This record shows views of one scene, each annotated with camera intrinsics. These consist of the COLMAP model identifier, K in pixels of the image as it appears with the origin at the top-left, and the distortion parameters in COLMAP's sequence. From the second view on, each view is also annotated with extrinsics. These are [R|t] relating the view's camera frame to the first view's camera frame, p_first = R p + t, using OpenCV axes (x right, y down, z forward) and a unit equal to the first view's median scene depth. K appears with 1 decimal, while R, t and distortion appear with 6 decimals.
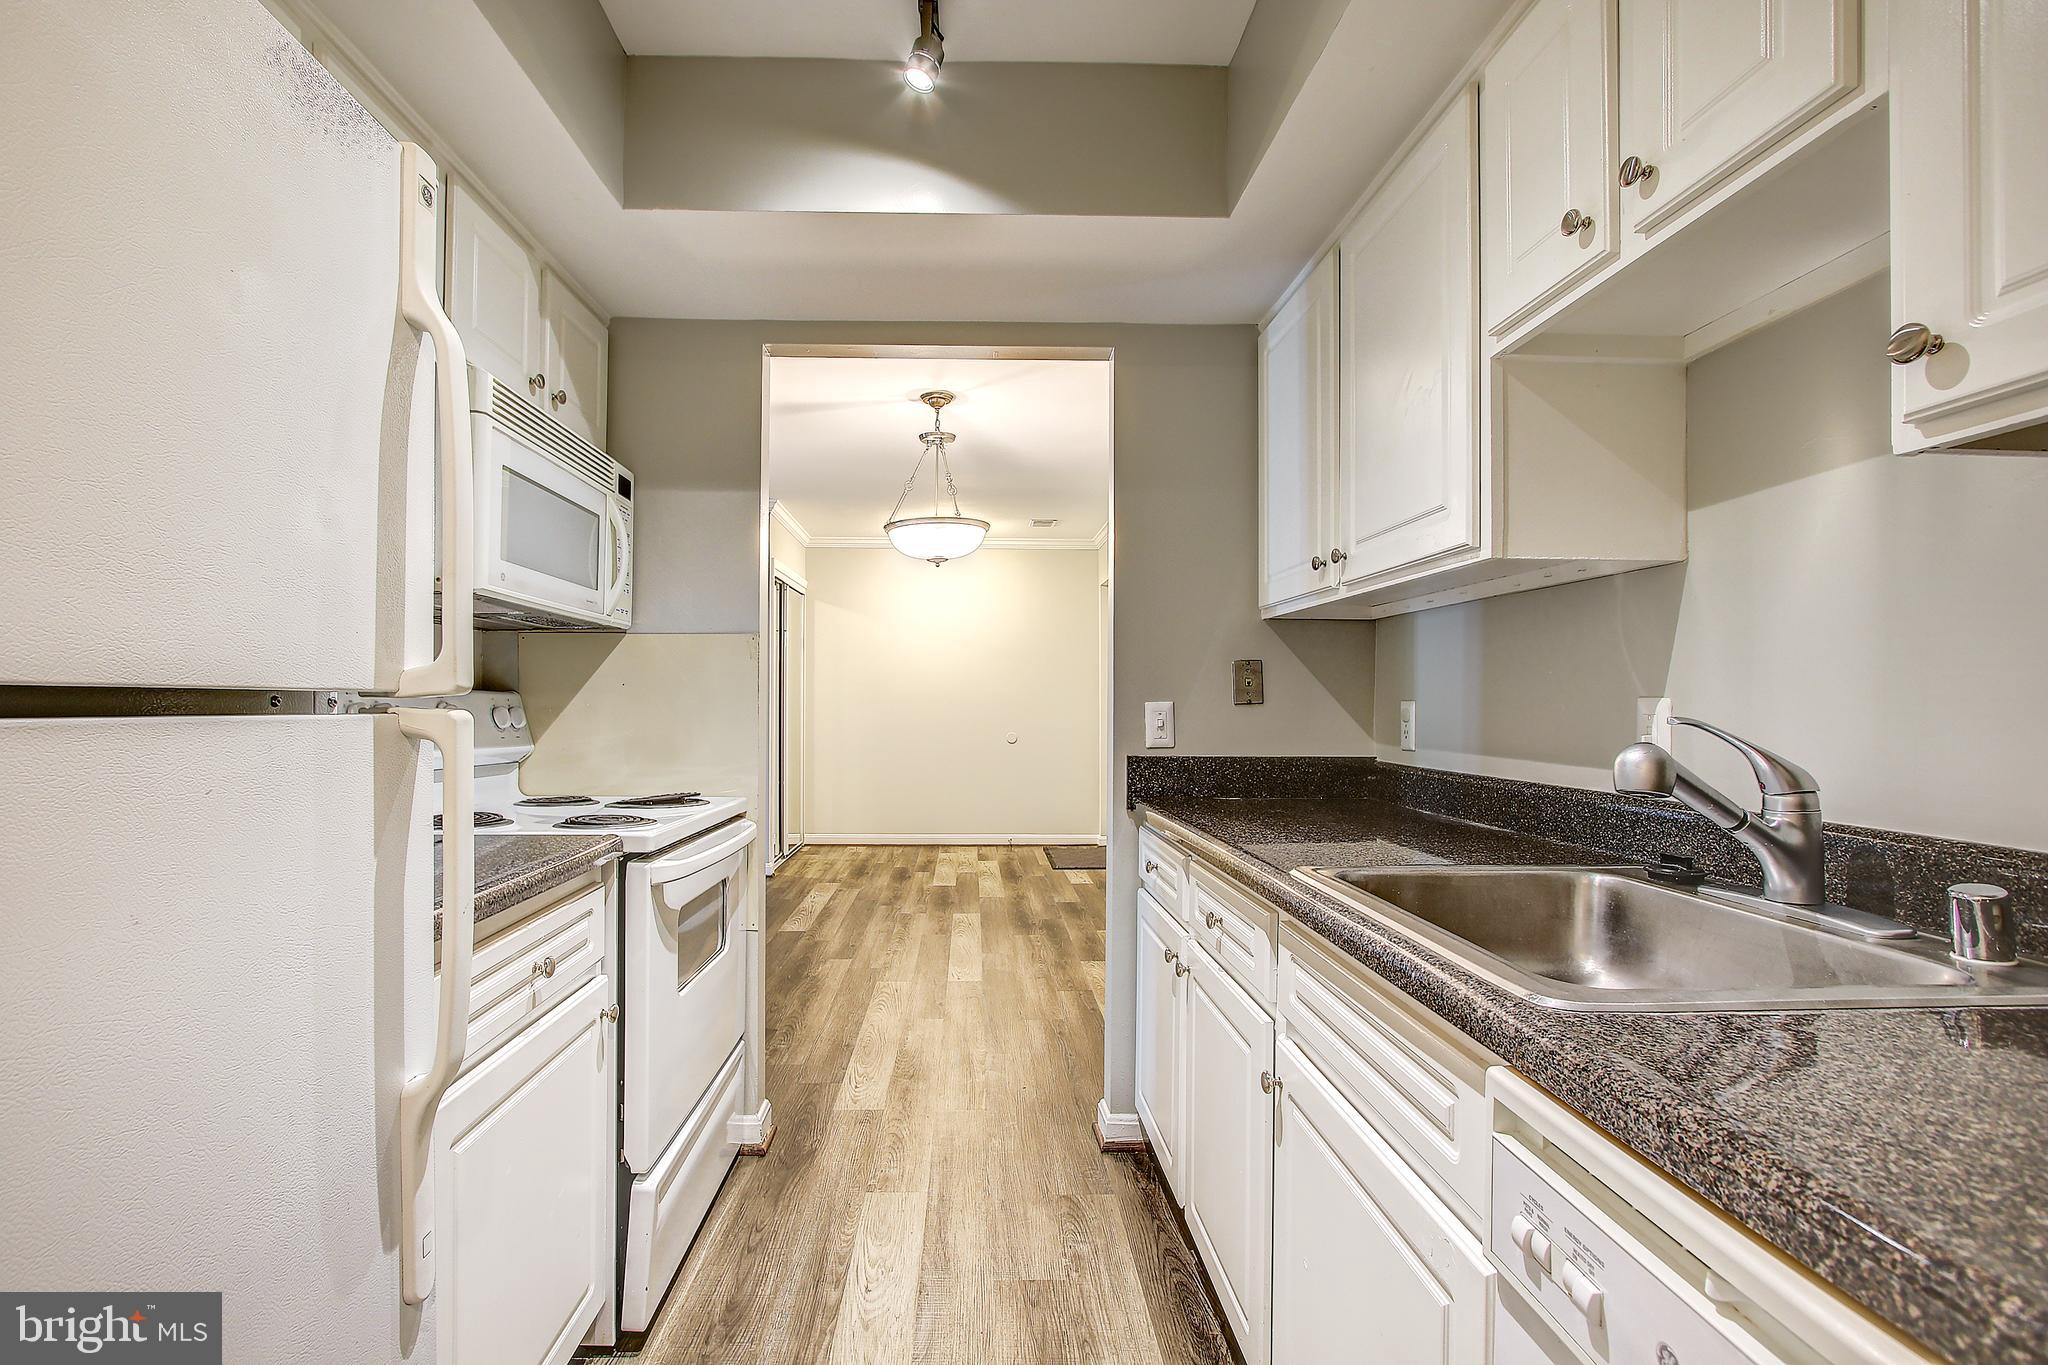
lens RADIAL K [[951.0, 0, 1004.4], [0, 951.0, 695.6], [0, 0, 1]] dist [-0.019042, 0.004372]
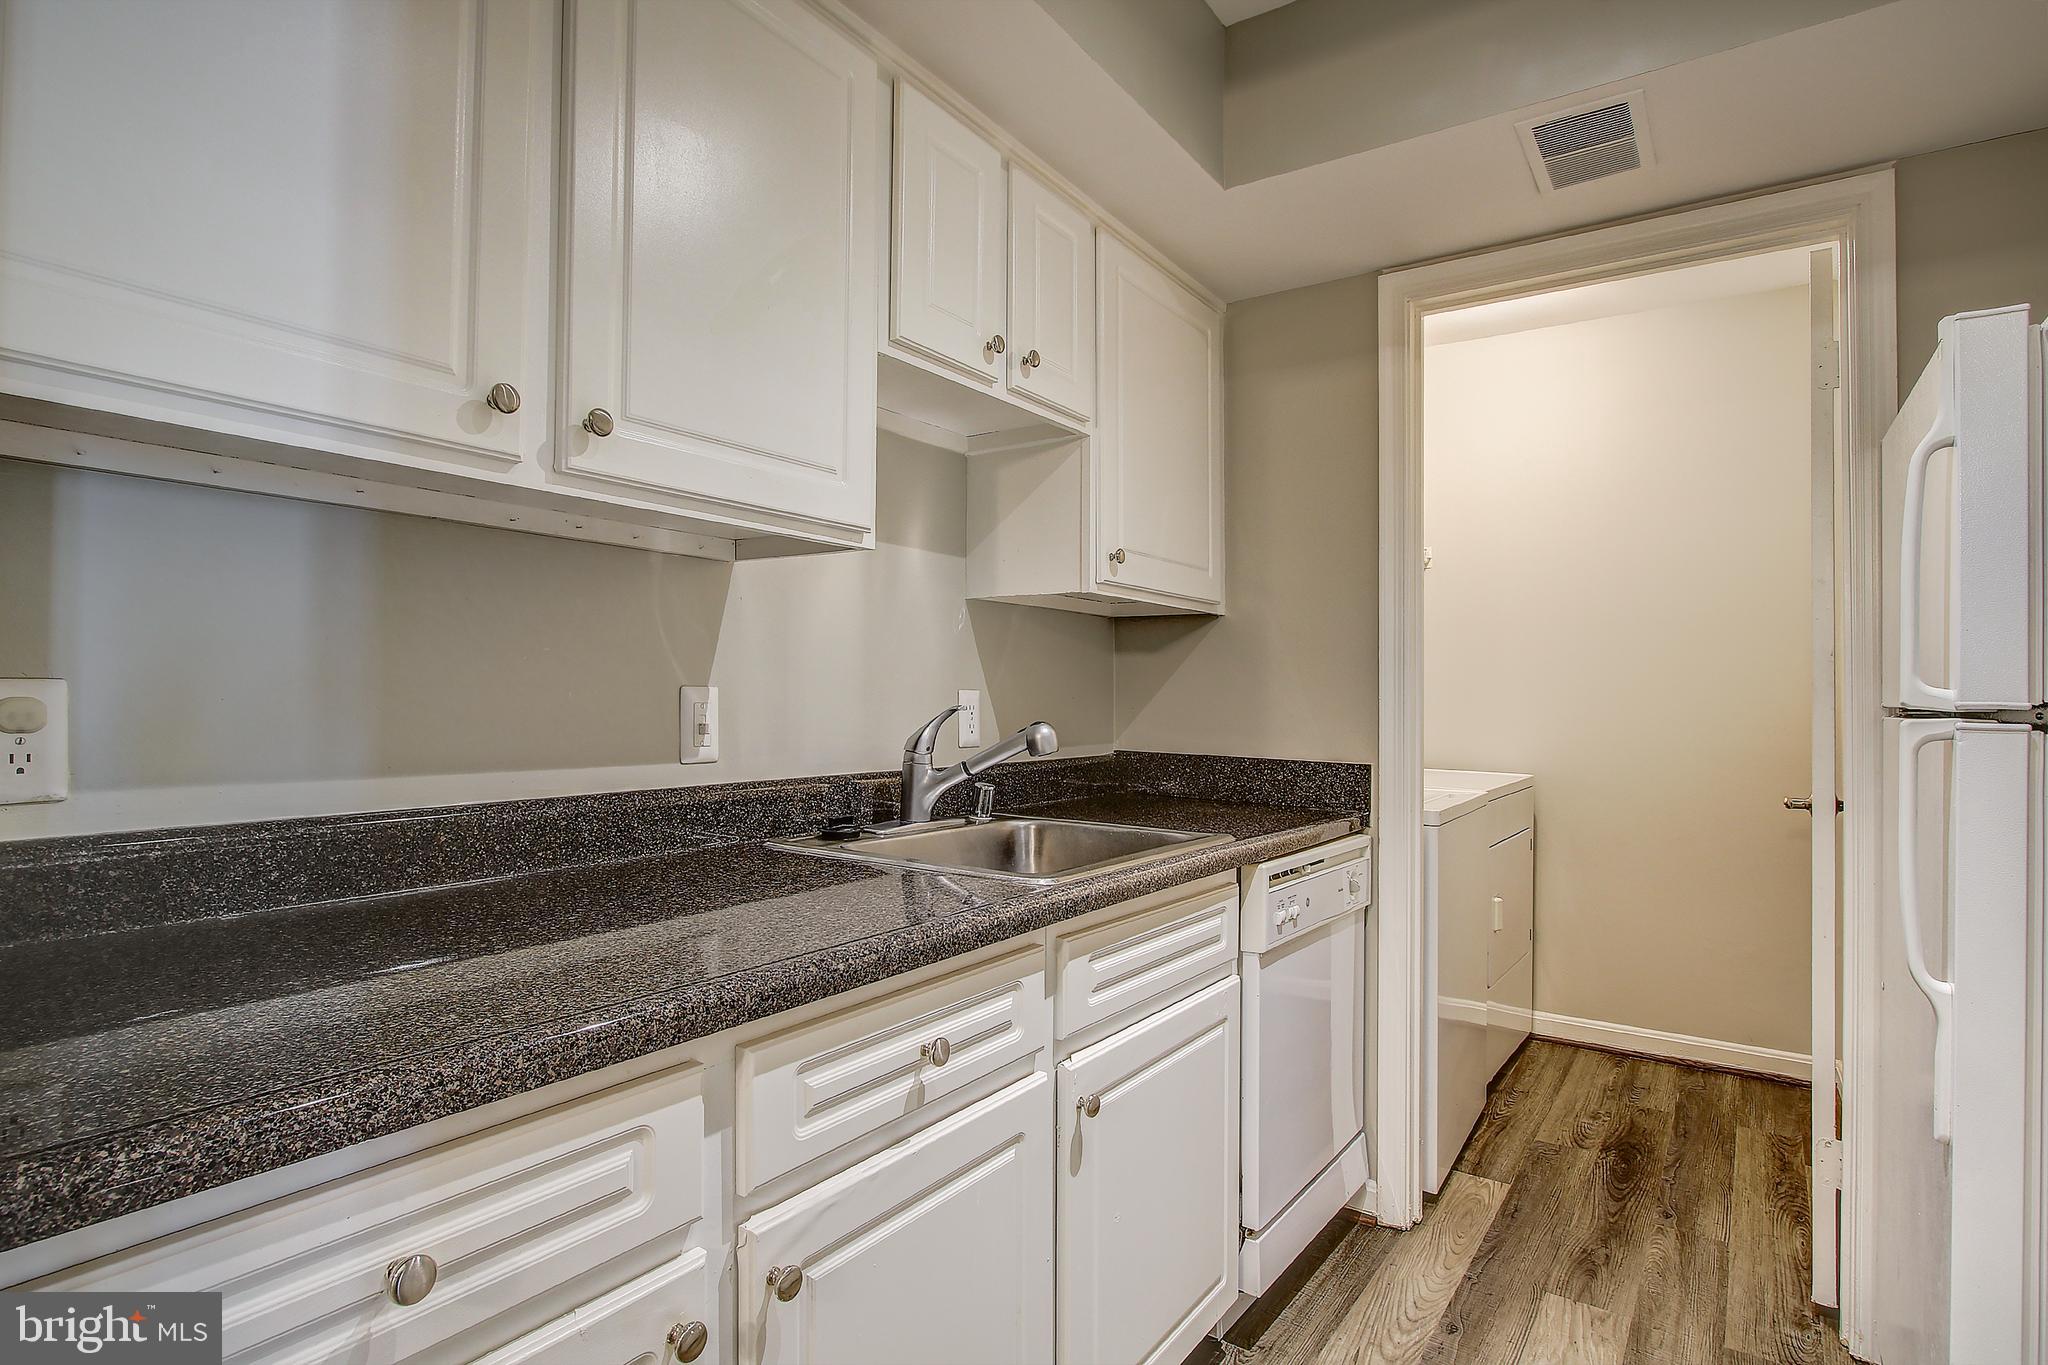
lens RADIAL K [[1041.3, 0, 1003.6], [0, 1041.3, 675.5], [0, 0, 1]] dist [-0.014835, 0.001411]
pose [[-0.792808, -0.005136, 0.609449, -0.116251], [-0.021751, 0.999566, -0.019871, 0.003028], [-0.609083, -0.029010, -0.792576, 0.798795]]
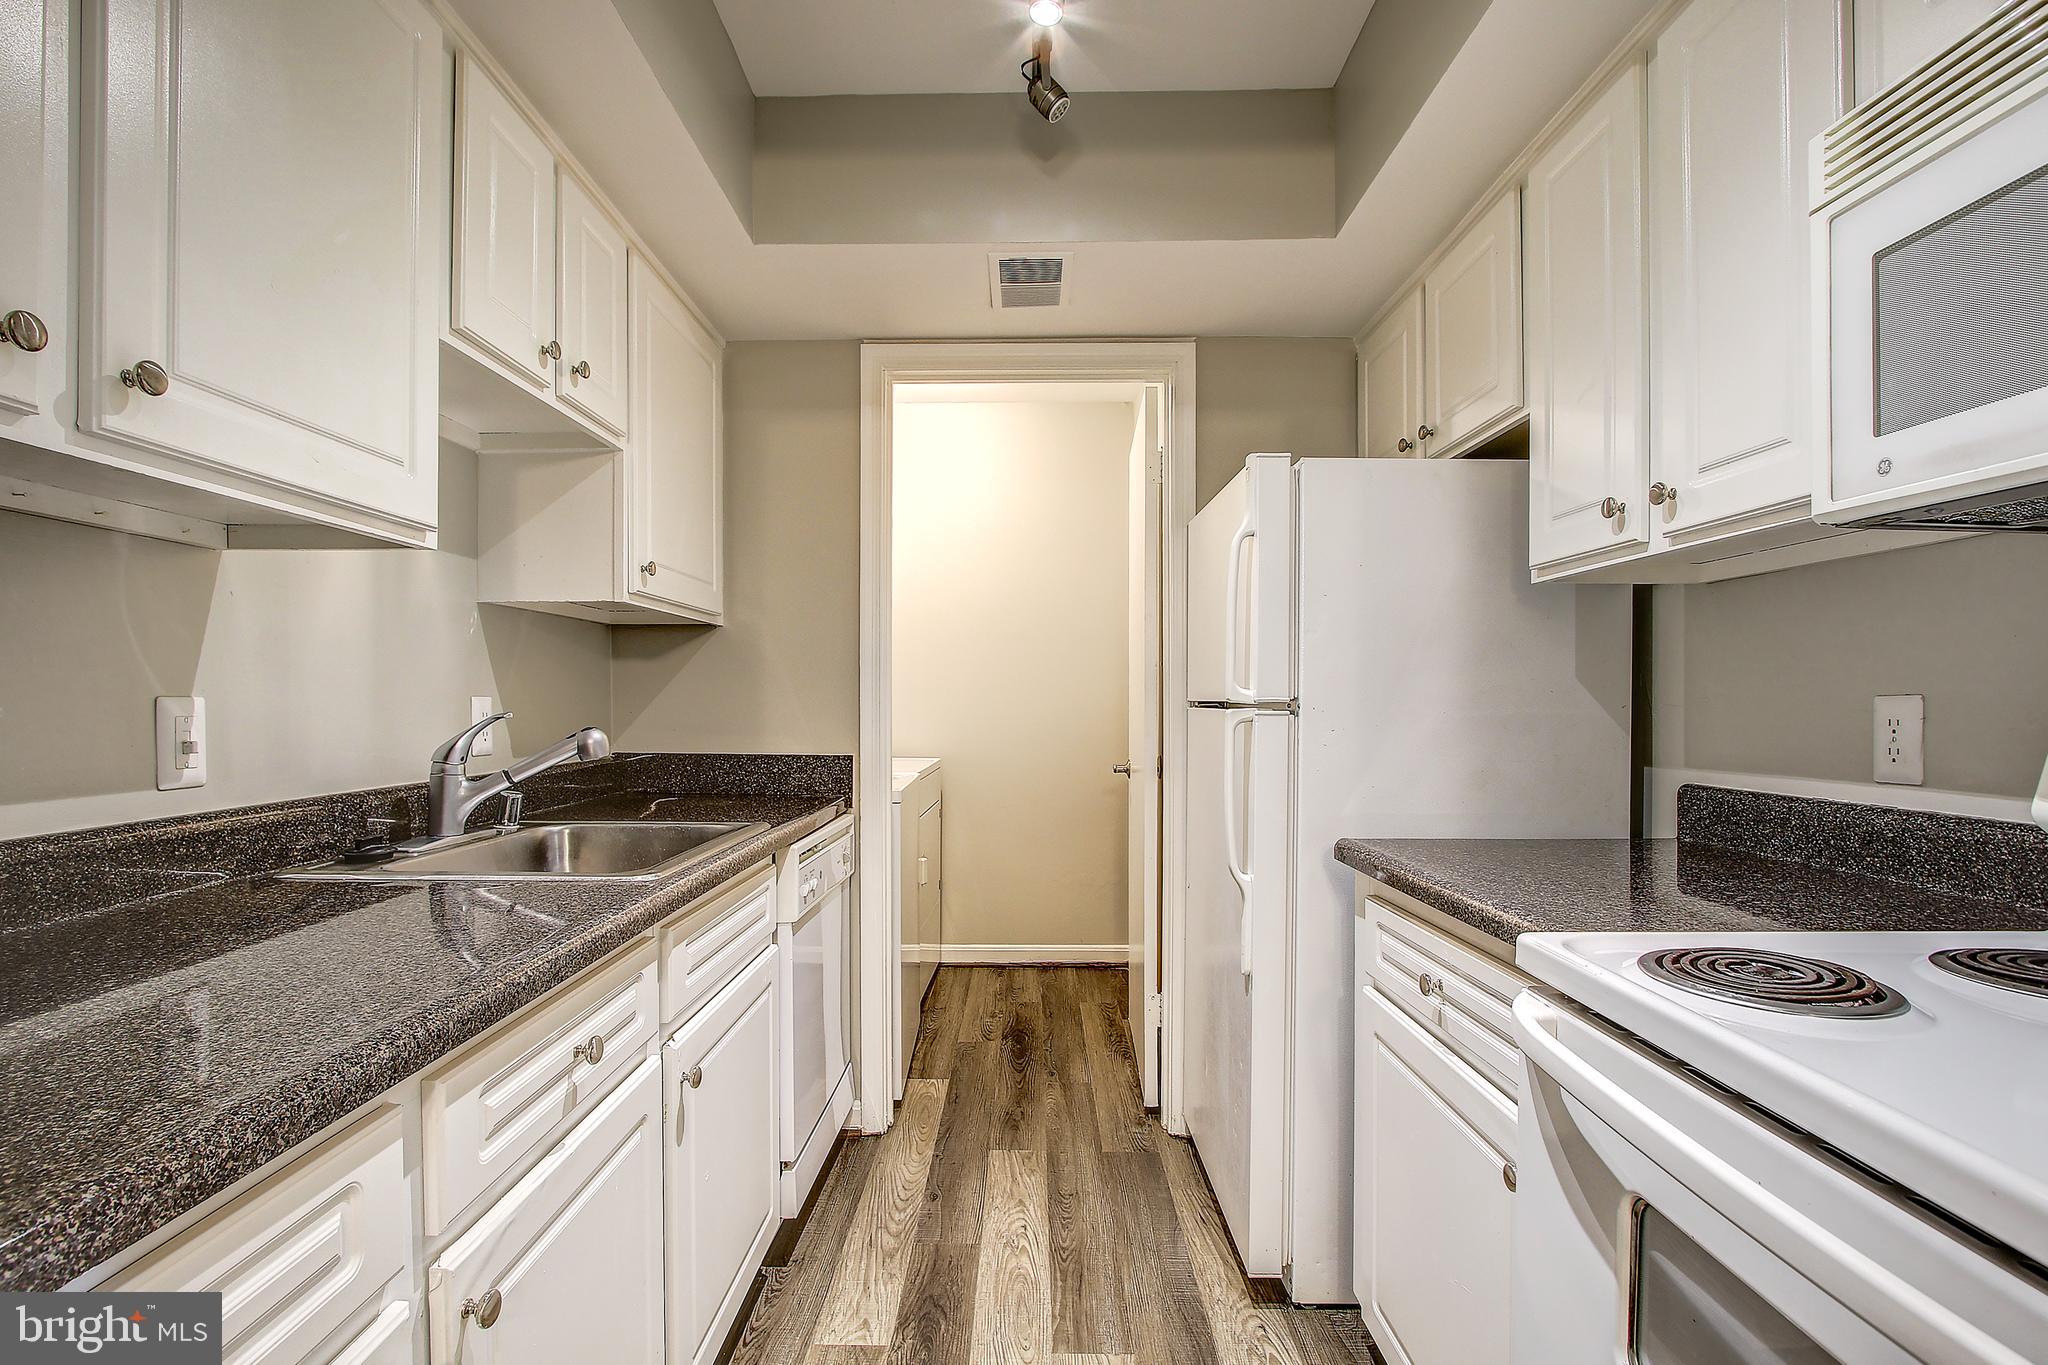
lens RADIAL K [[951.0, 0, 1009.7], [0, 951.0, 697.2], [0, 0, 1]] dist [-0.019042, 0.004372]
pose [[-0.998443, -0.005981, 0.055462, -0.047661], [-0.006461, 0.999943, -0.008472, 0.002760], [-0.055408, -0.008817, -0.998425, 0.851336]]
